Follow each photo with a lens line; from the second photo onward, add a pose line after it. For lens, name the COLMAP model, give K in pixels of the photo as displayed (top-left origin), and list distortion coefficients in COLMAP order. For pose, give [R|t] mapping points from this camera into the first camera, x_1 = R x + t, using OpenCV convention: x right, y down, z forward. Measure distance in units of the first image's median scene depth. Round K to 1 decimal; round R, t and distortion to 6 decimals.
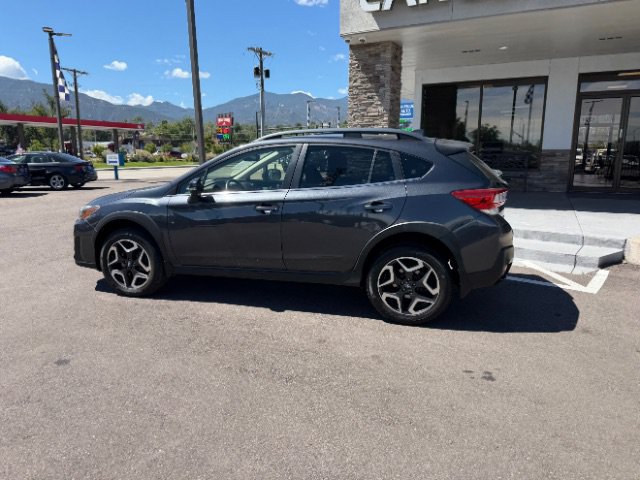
lens RADIAL K [[455.5, 0, 314.8], [0, 455.5, 243.0], [0, 0, 1]] dist [0.023634, -0.035029]
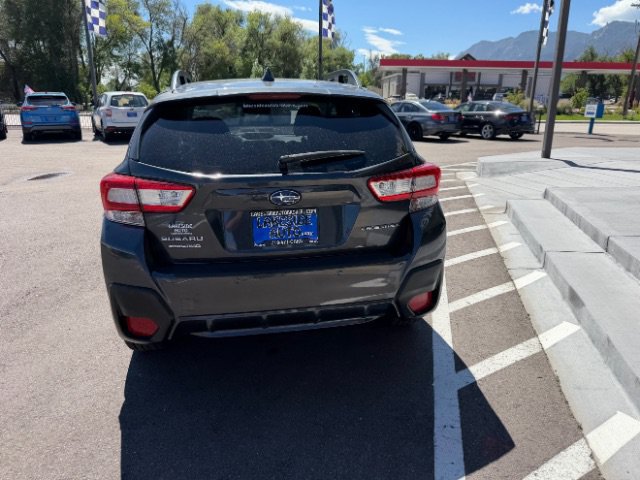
lens RADIAL K [[455.5, 0, 316.9], [0, 455.5, 240.3], [0, 0, 1]] dist [0.023634, -0.035029]
pose [[0.430719, 0.268546, -0.861606, 0.404162], [-0.181507, 0.960971, 0.208780, -0.082610], [0.884045, 0.066462, 0.462652, 0.389642]]
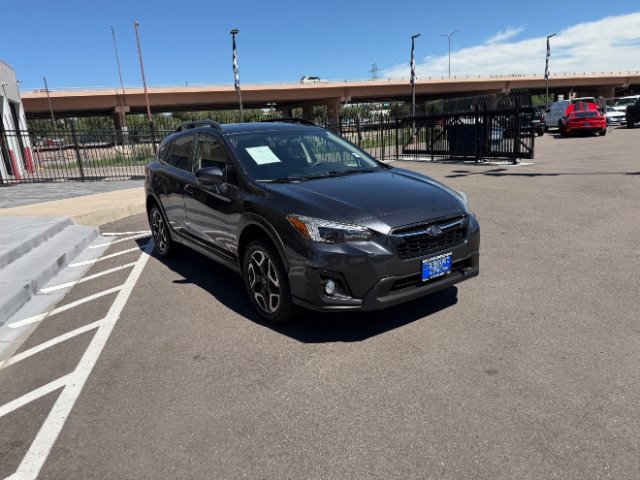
lens RADIAL K [[455.5, 0, 316.9], [0, 455.5, 245.5], [0, 0, 1]] dist [0.023634, -0.035029]
pose [[-0.780710, -0.102244, 0.616472, -0.433600], [0.195122, 0.897312, 0.395927, -0.195917], [-0.593649, 0.429391, -0.680590, 0.929414]]
